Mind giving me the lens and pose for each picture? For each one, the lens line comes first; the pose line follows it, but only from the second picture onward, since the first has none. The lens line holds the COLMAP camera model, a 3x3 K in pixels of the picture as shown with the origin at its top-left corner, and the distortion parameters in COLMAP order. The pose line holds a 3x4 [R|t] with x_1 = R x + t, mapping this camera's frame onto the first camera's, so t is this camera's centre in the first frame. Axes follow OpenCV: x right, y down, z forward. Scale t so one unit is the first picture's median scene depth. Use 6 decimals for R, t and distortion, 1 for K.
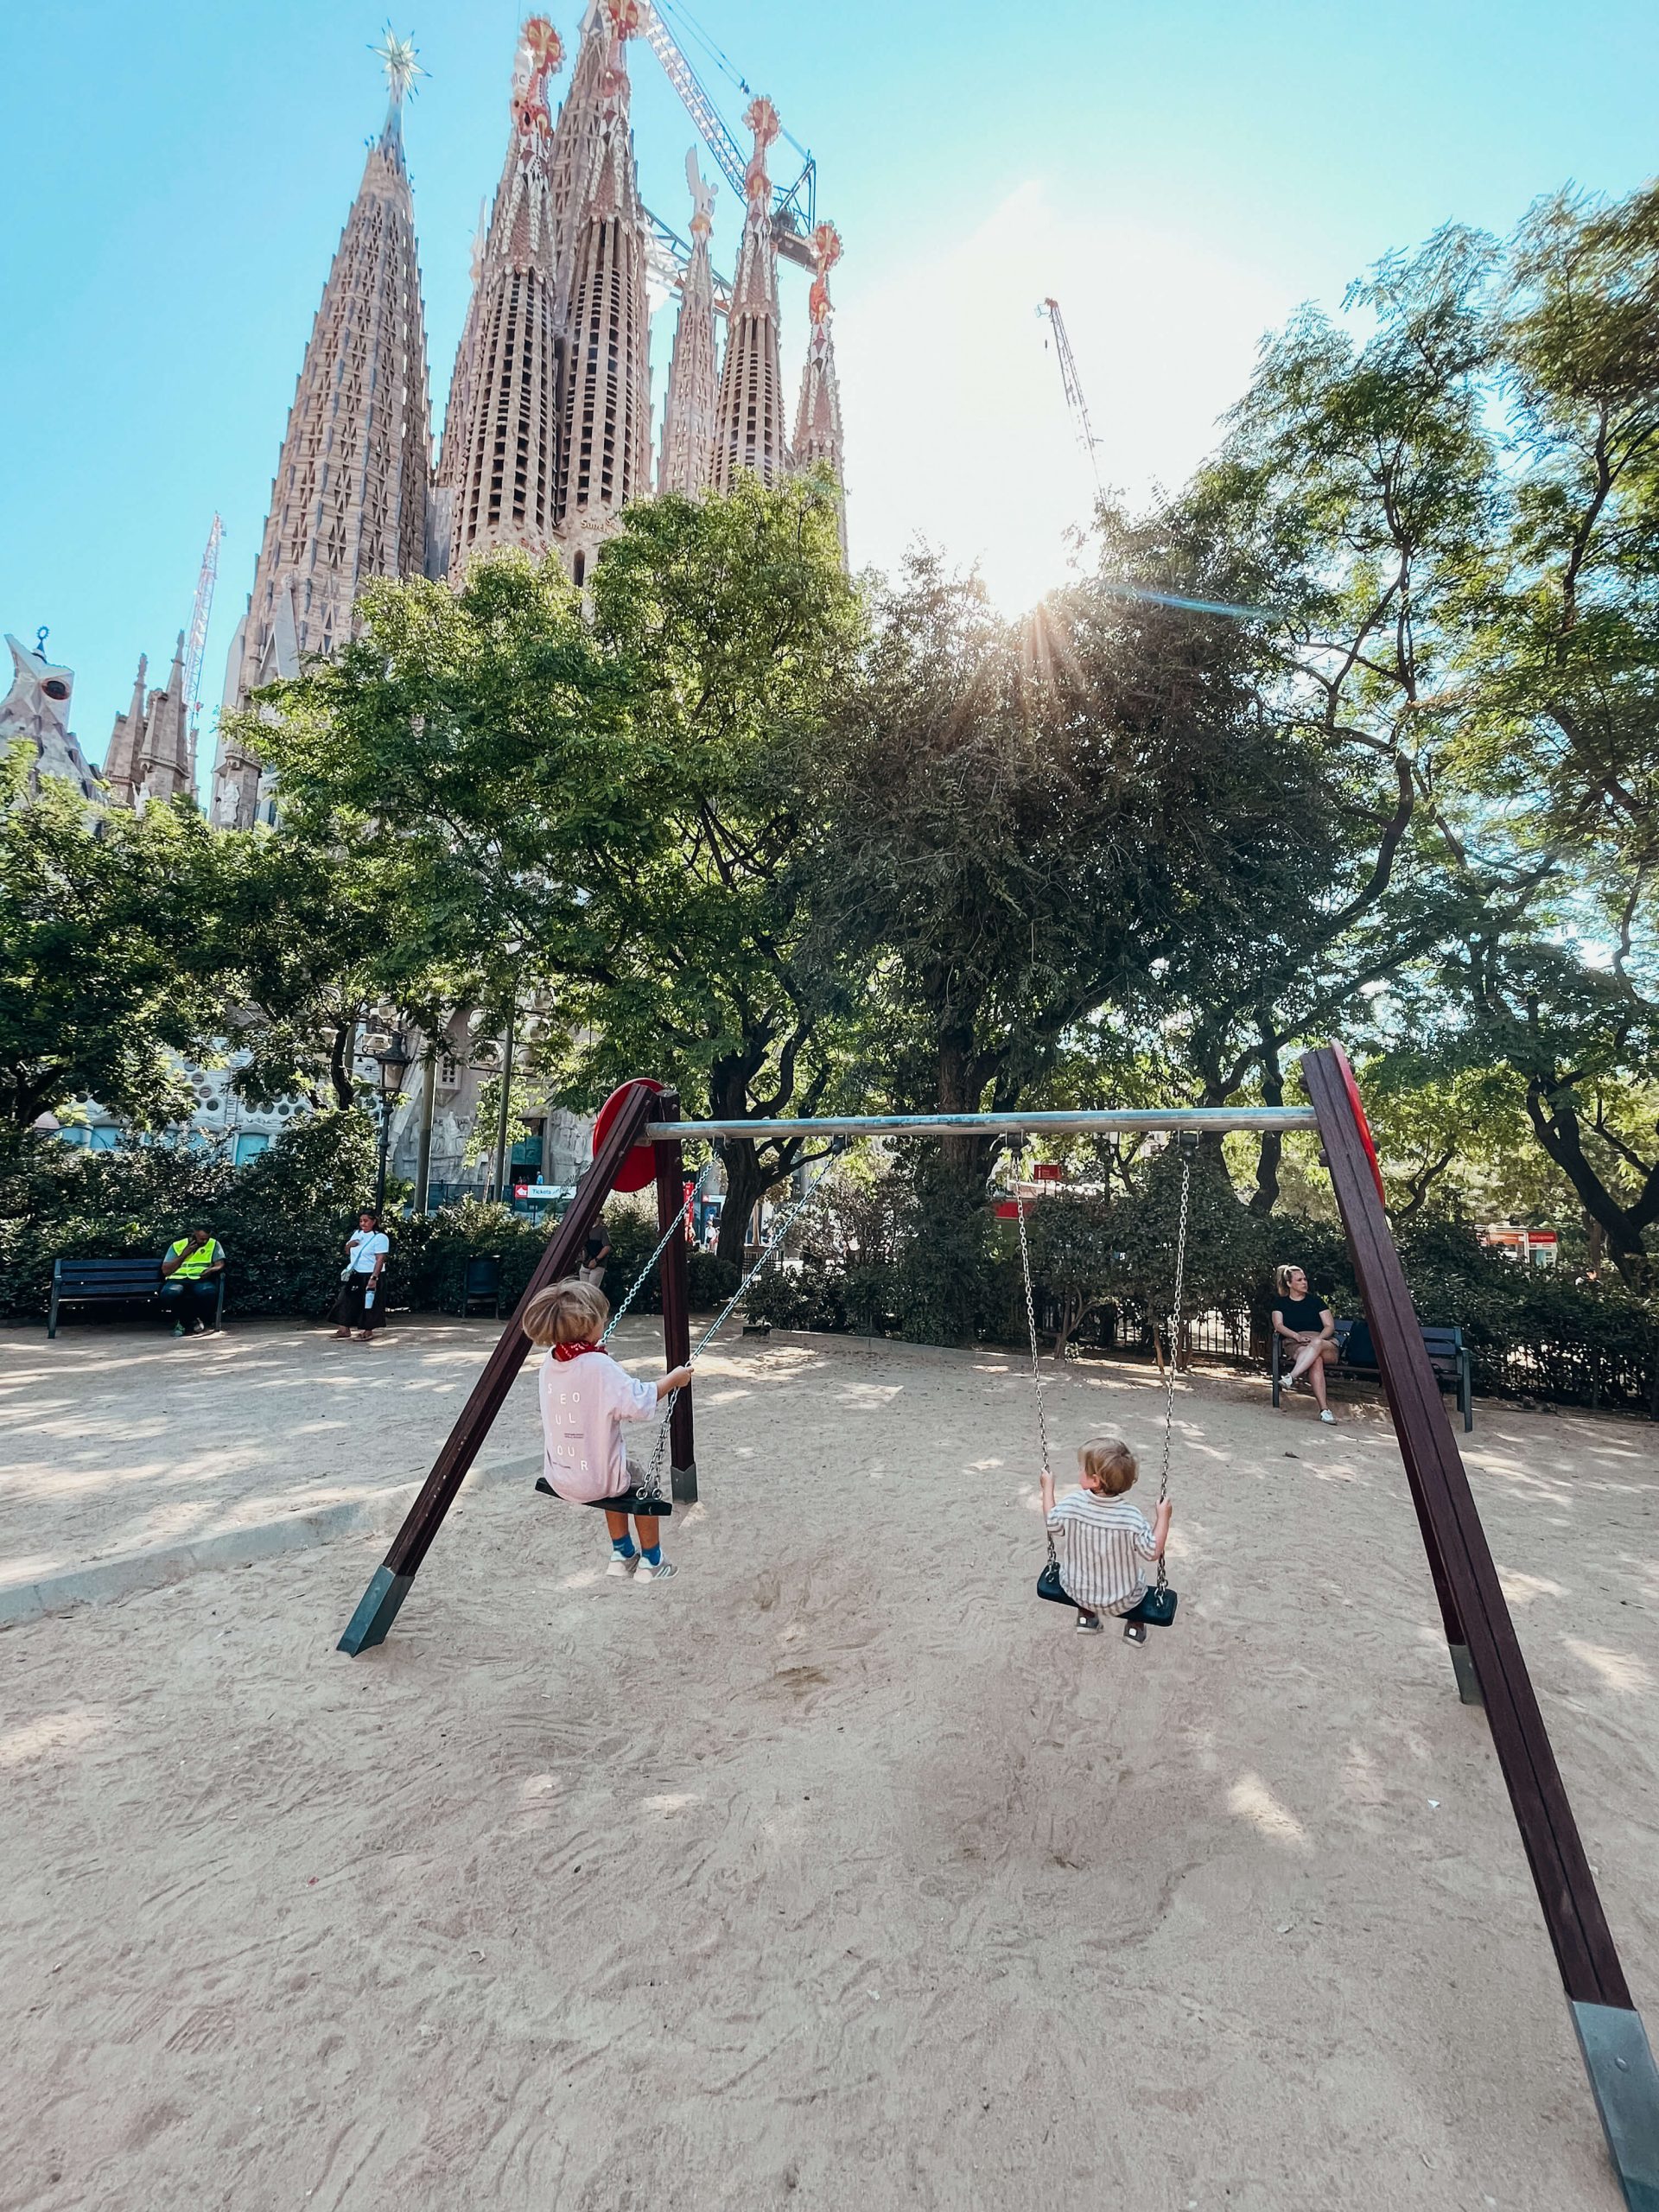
lens RADIAL K [[879.3, 0, 830.1], [0, 879.3, 1099.6], [0, 0, 1]] dist [-0.003197, -0.000743]
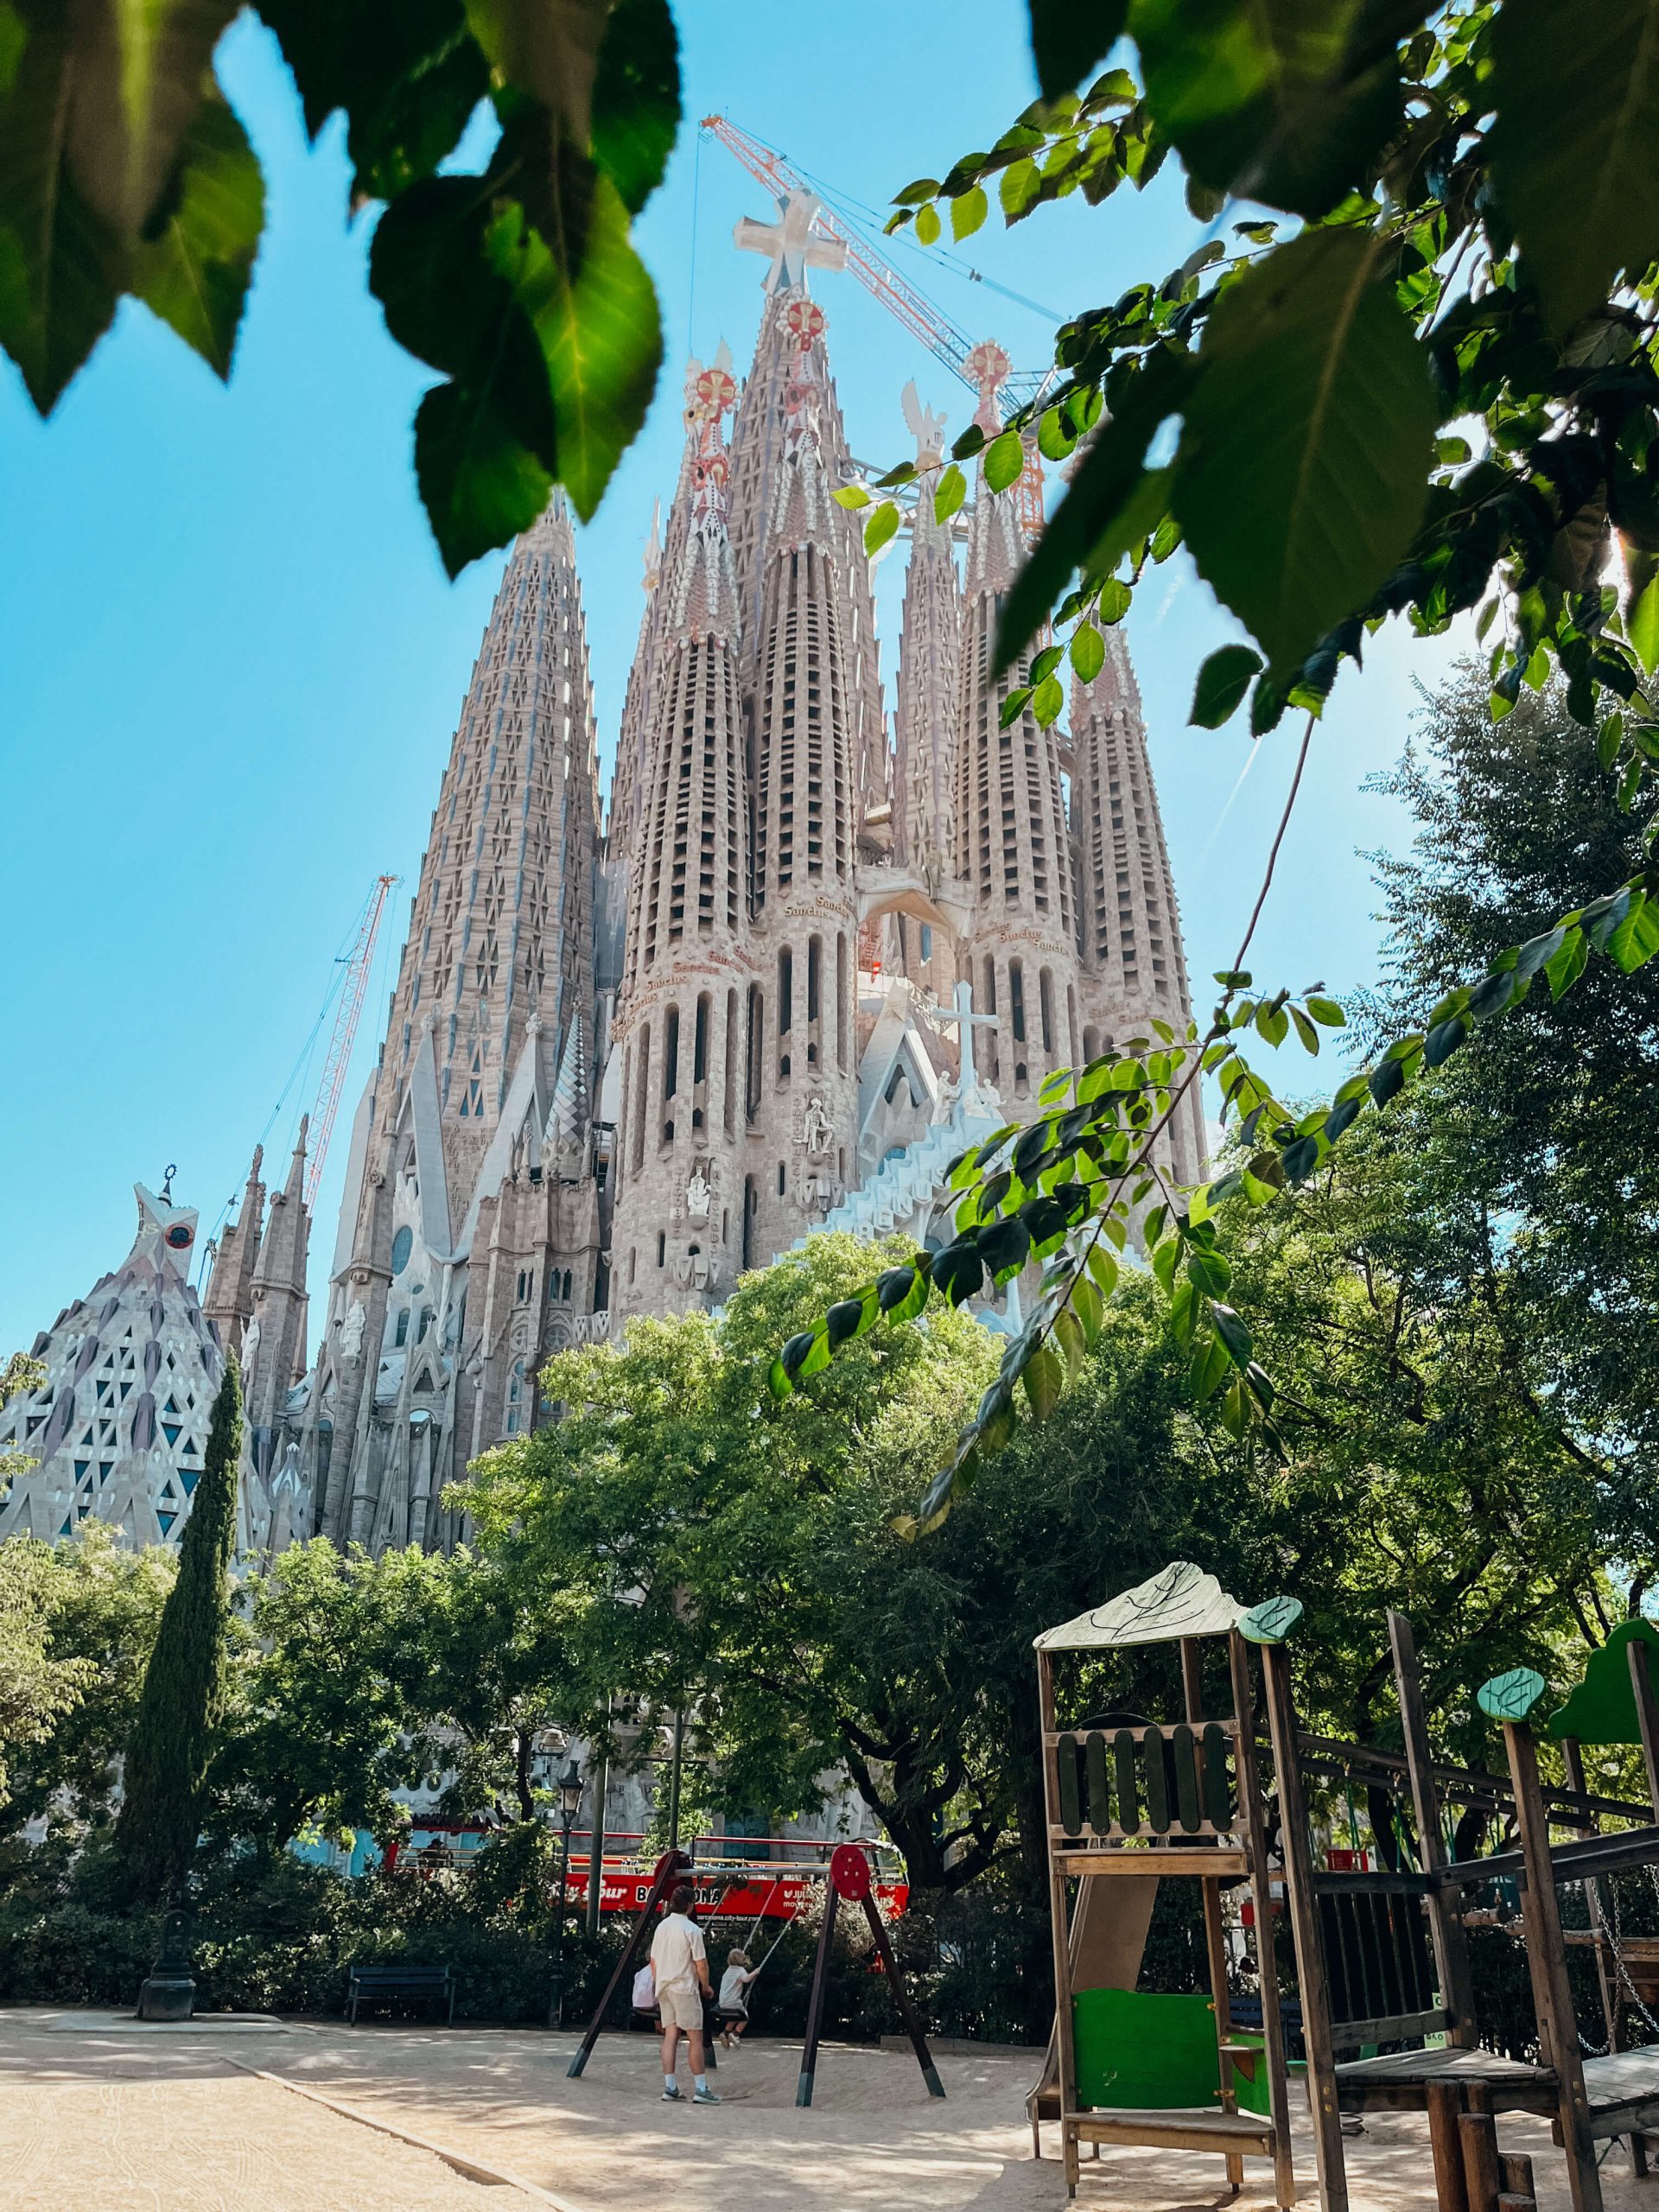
lens RADIAL K [[1657.1, 0, 818.1], [0, 1657.1, 1103.2], [0, 0, 1]] dist [0.042344, -0.028212]
pose [[0.950610, -0.152631, -0.270266, 0.088918], [0.053995, 0.938782, -0.340255, -0.018910], [0.305654, 0.308857, 0.900657, -0.188928]]
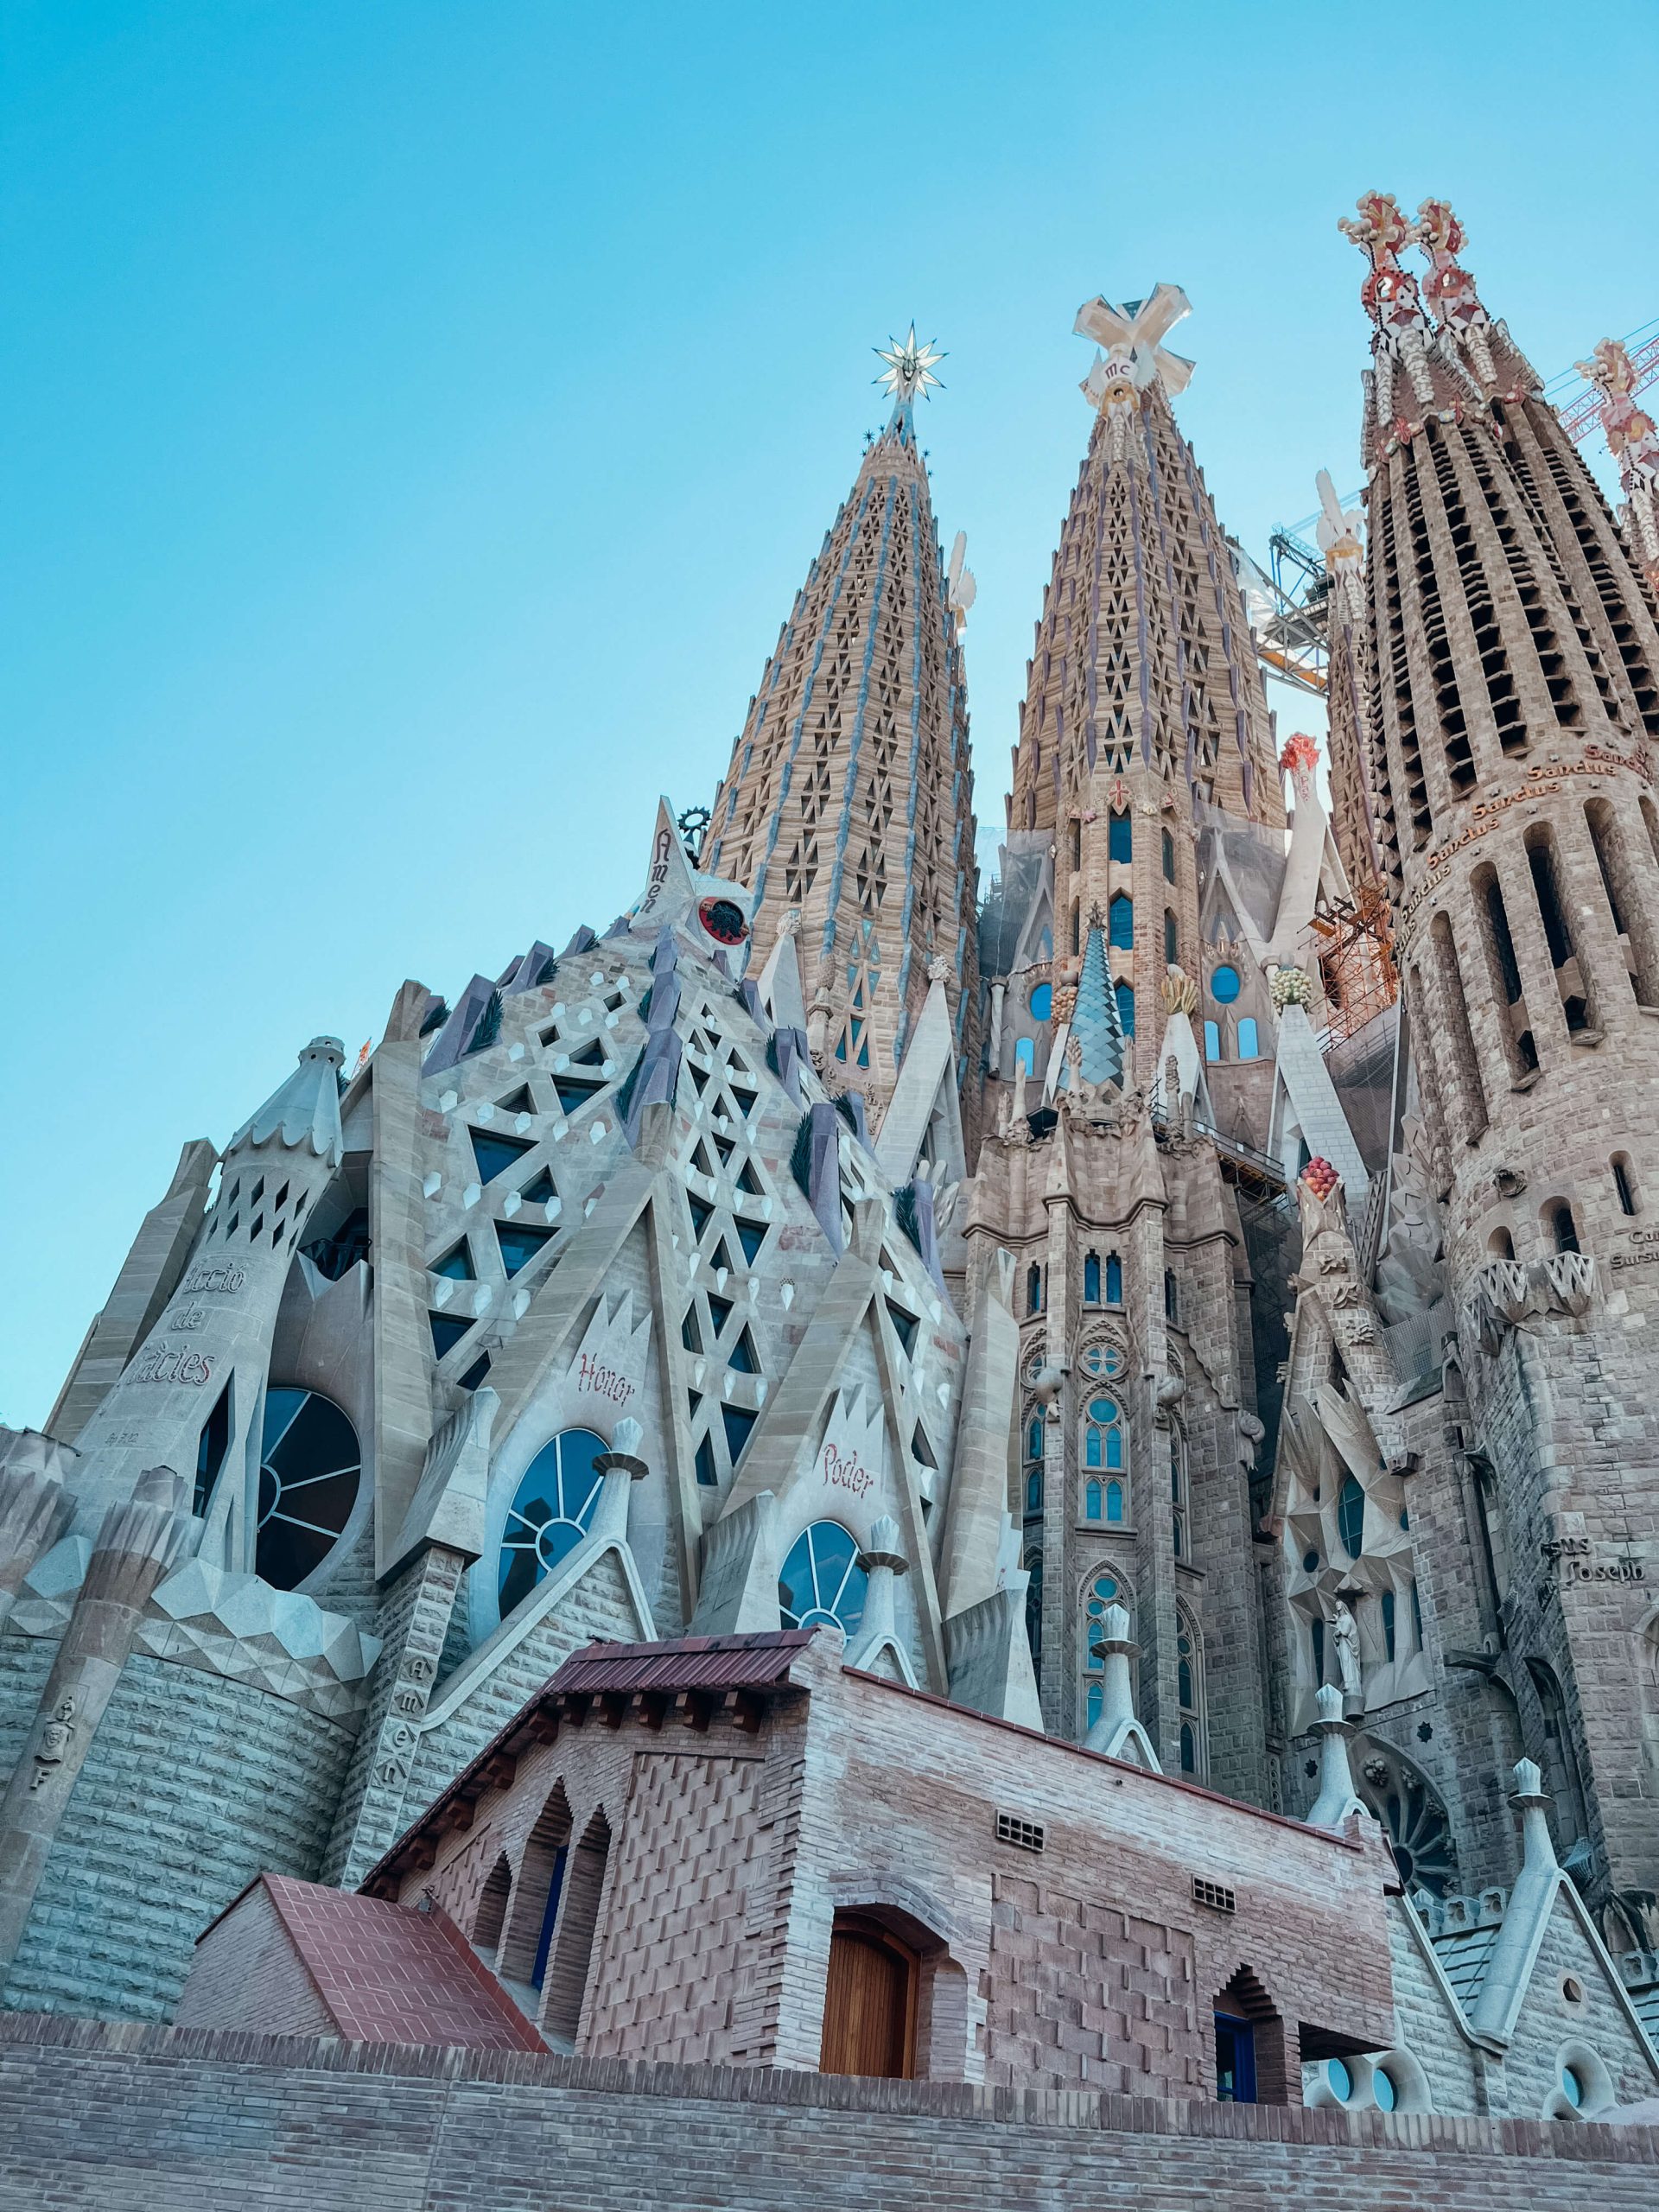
lens RADIAL K [[1662.7, 0, 812.9], [0, 1662.7, 1138.9], [0, 0, 1]] dist [0.057205, -0.053021]
pose [[0.996342, 0.038084, -0.076499, -0.583388], [-0.073630, 0.836945, -0.542312, 0.016423], [0.043372, 0.545960, 0.836688, 0.315374]]
